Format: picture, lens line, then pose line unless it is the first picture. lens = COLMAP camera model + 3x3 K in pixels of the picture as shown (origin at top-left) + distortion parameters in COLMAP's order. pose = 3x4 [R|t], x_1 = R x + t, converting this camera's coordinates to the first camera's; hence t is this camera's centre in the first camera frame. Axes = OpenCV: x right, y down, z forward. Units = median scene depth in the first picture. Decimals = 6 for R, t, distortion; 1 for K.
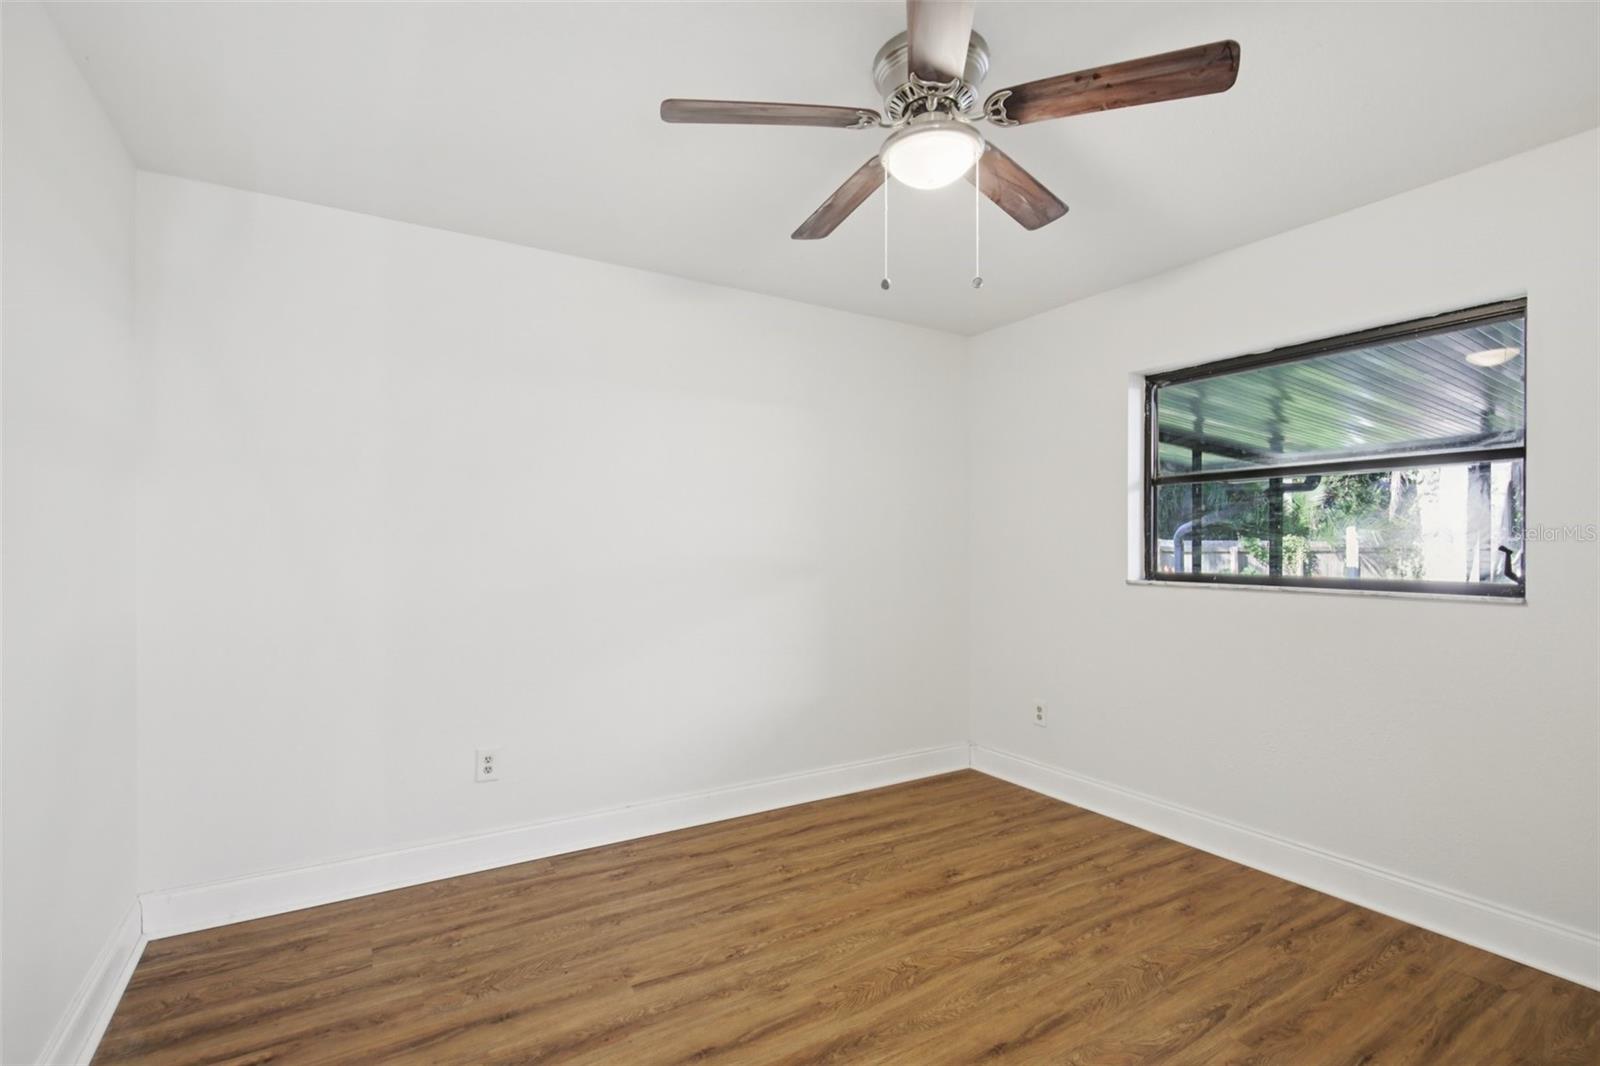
lens RADIAL K [[726.4, 0, 794.2], [0, 726.4, 548.3], [0, 0, 1]] dist [-0.010955, 0.000963]
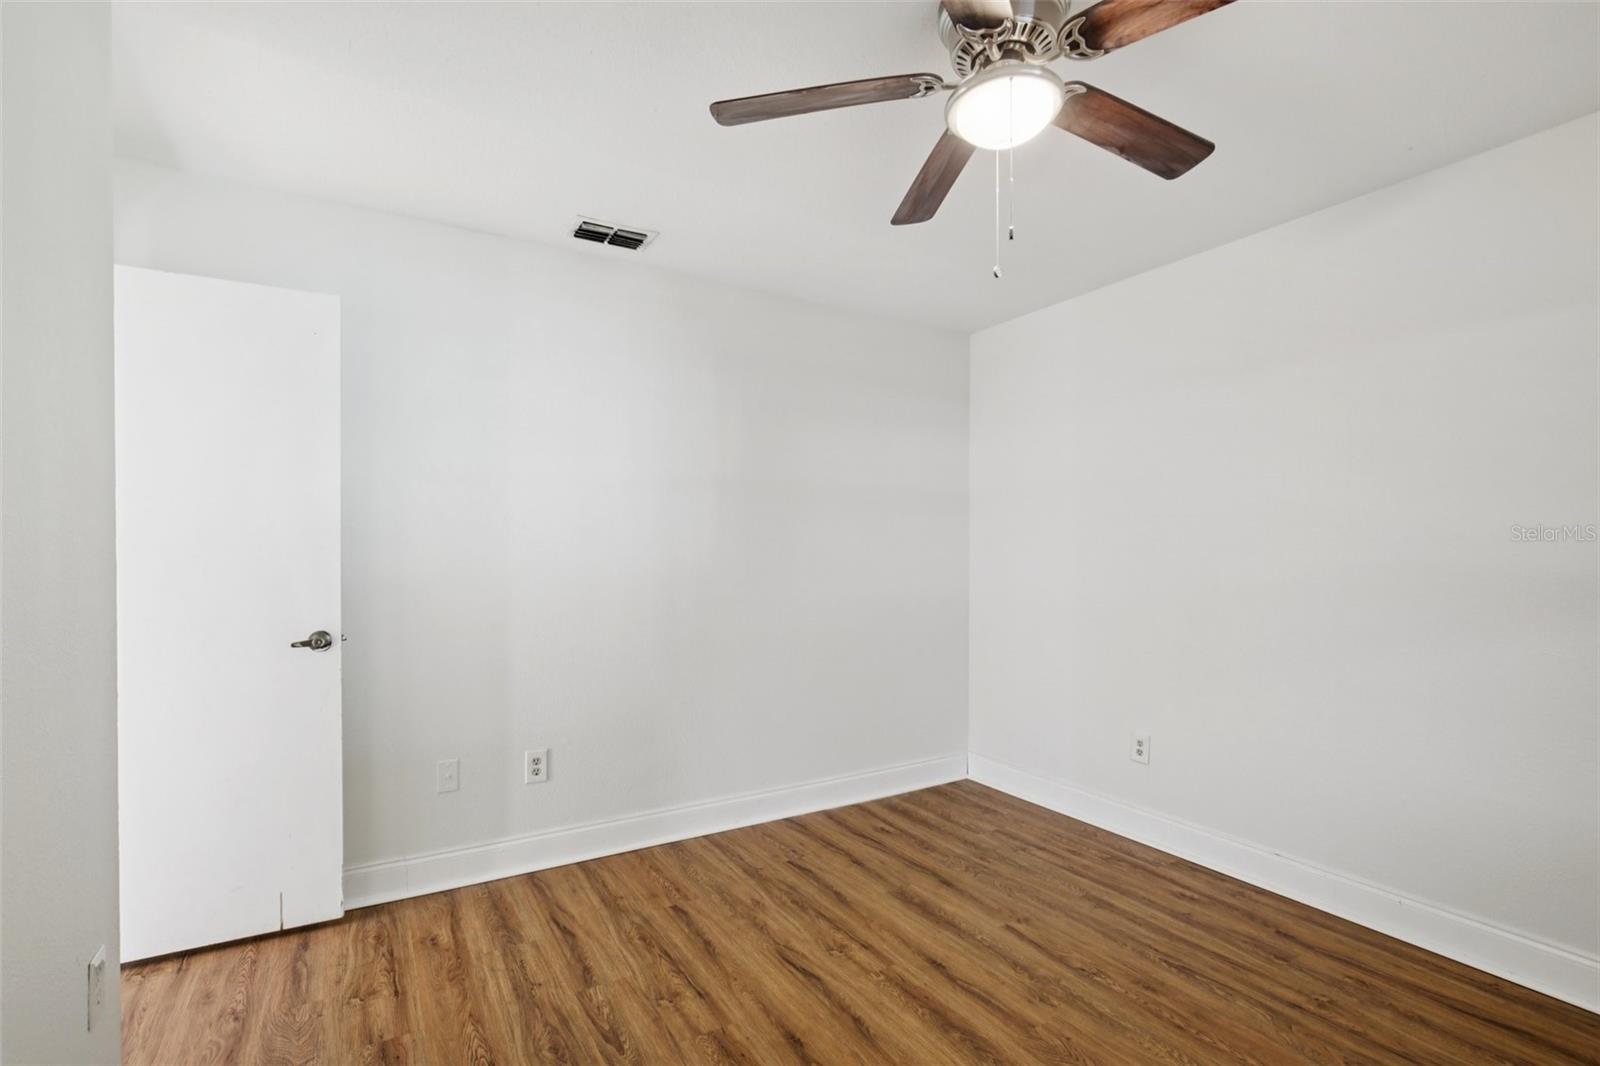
lens RADIAL K [[732.4, 0, 795.9], [0, 732.4, 549.2], [0, 0, 1]] dist [-0.024915, 0.000915]
pose [[0.010862, 0.005085, -0.999928, 0.796893], [-0.012069, 0.999915, 0.004954, -0.002403], [0.999868, 0.012015, 0.010922, 0.541167]]
